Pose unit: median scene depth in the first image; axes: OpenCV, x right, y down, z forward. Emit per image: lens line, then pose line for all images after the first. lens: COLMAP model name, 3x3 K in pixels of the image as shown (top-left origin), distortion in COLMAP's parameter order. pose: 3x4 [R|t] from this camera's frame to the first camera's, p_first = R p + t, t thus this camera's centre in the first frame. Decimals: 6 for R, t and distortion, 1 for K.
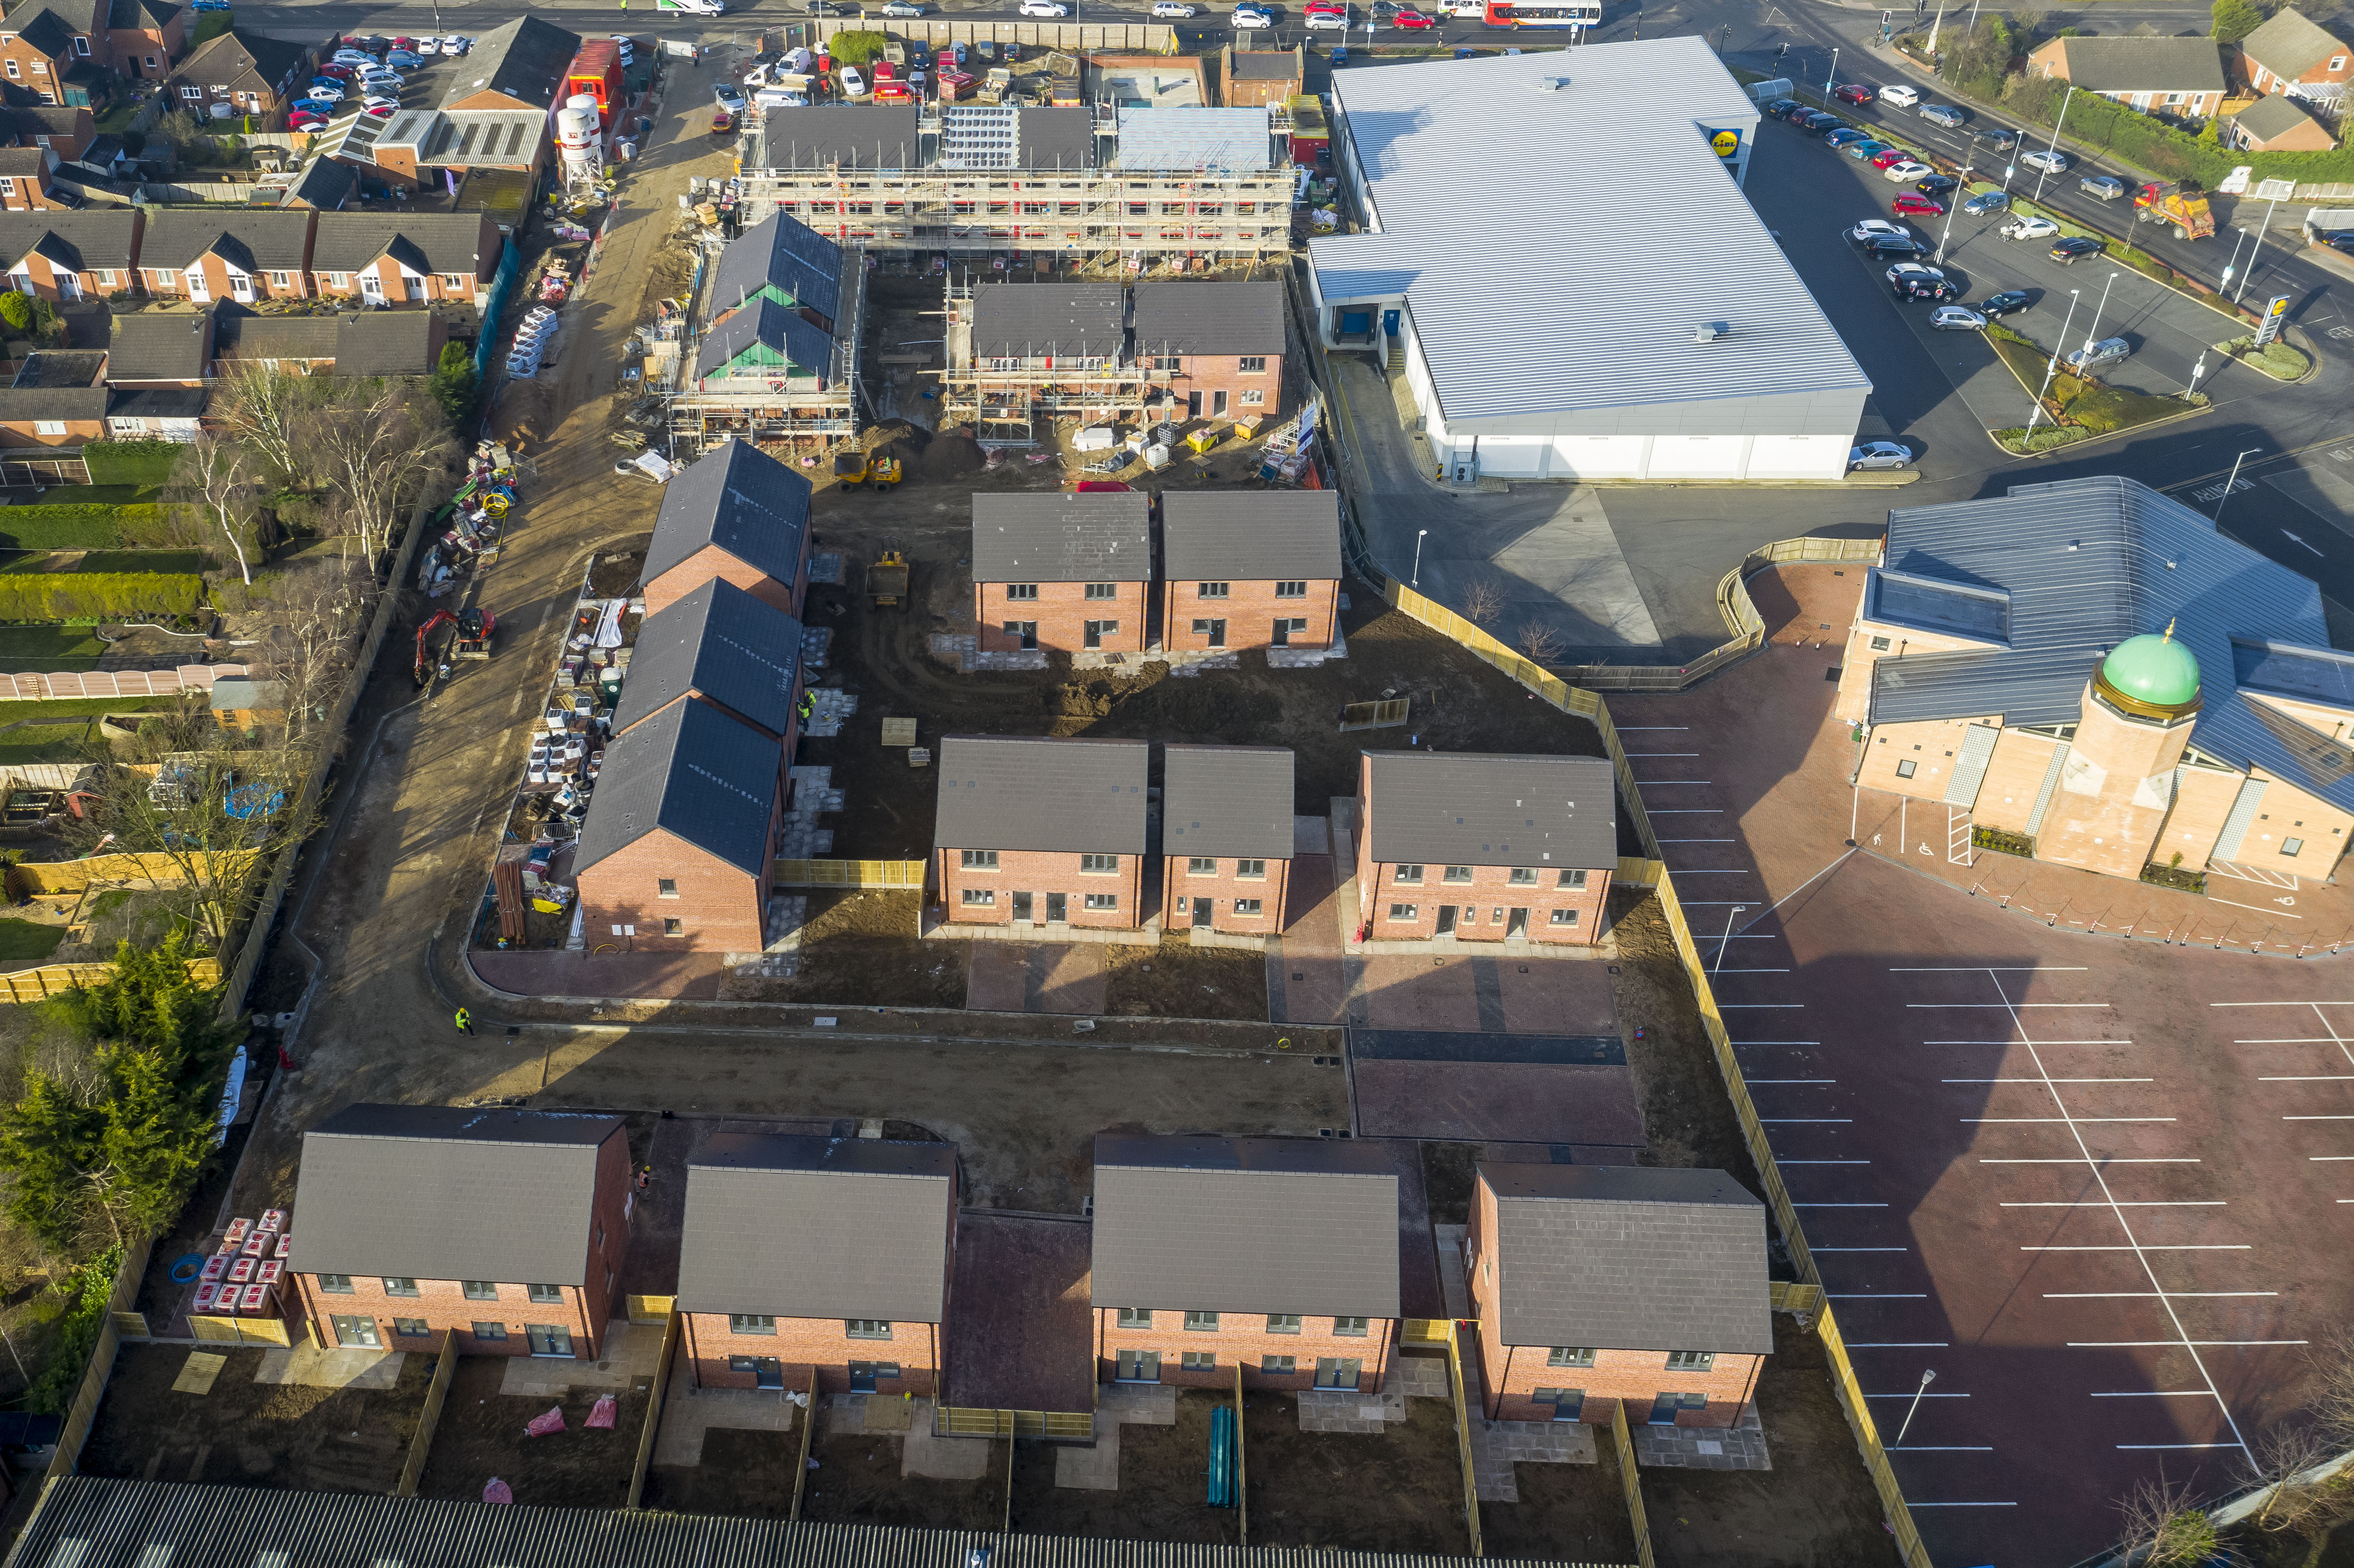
lens RADIAL K [[1960.0, 0, 1177.0], [0, 1960.0, 784.0], [0, 0, 1]] dist [-0.033365, 0.036913]
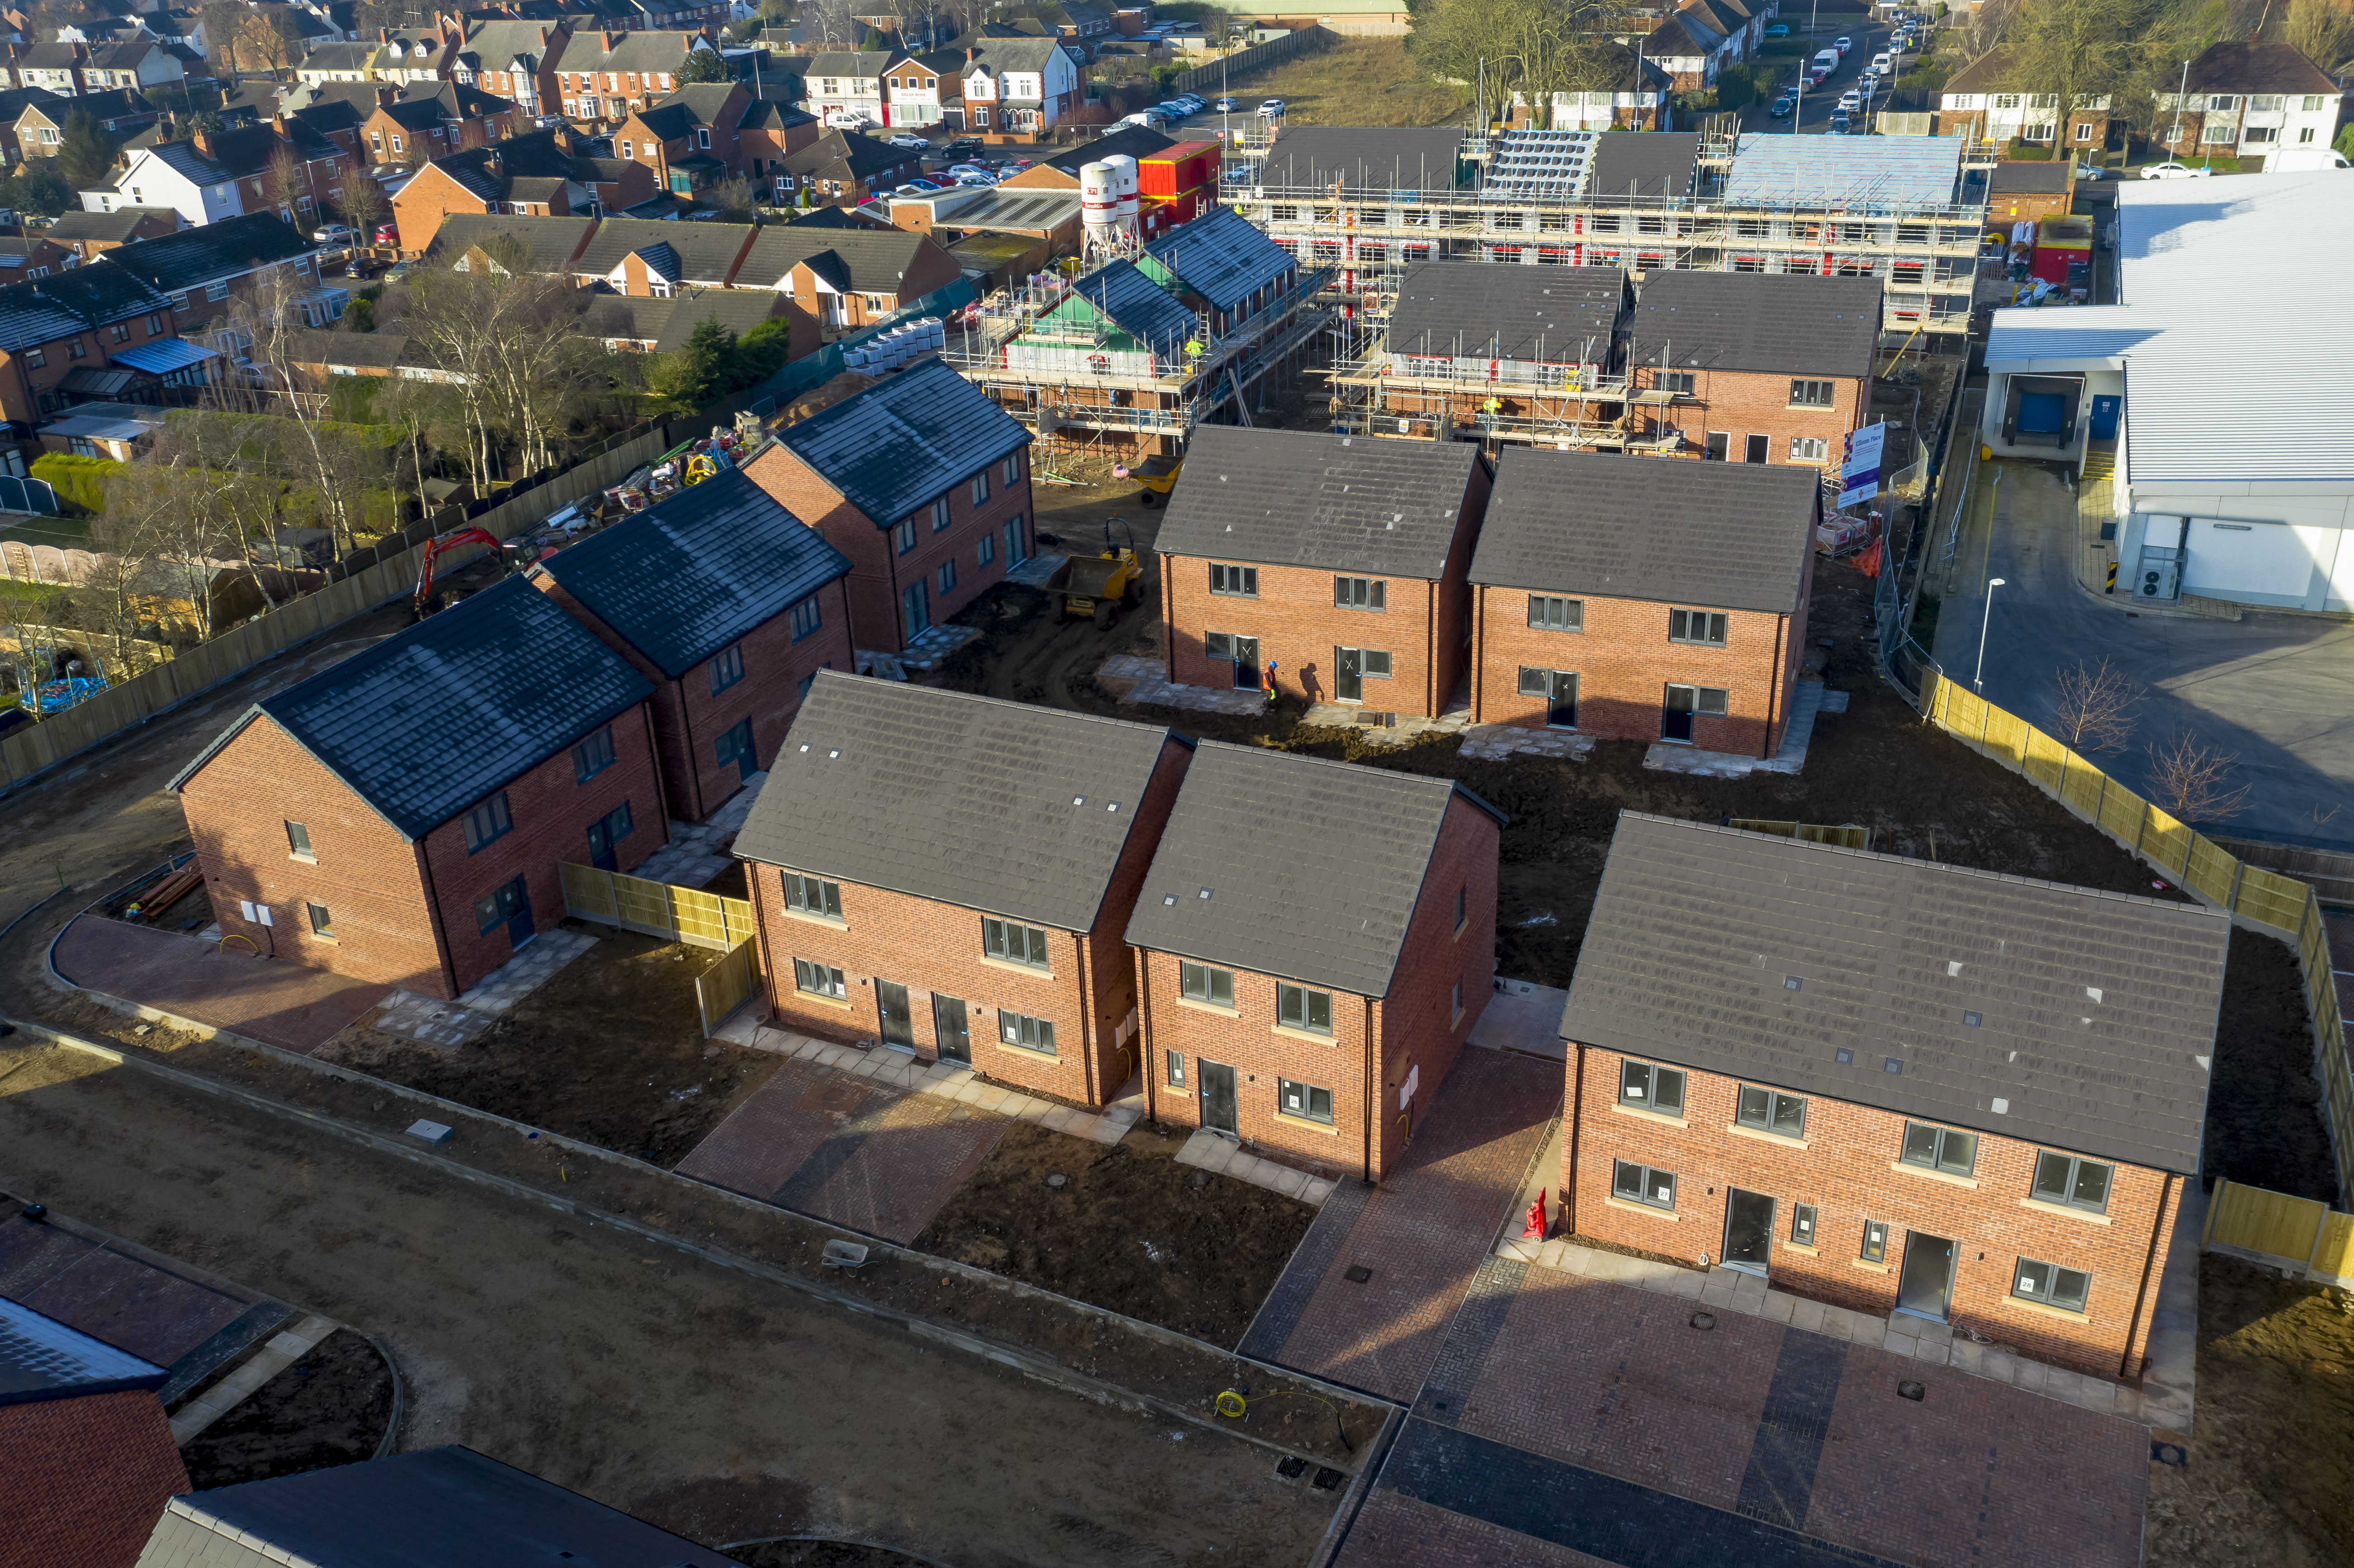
lens RADIAL K [[1960.0, 0, 1177.0], [0, 1960.0, 784.0], [0, 0, 1]] dist [-0.033365, 0.036913]
pose [[0.901069, 0.128760, -0.414120, 0.171681], [-0.209403, 0.965391, -0.155470, 0.062039], [0.379769, 0.226807, 0.896847, 0.509981]]
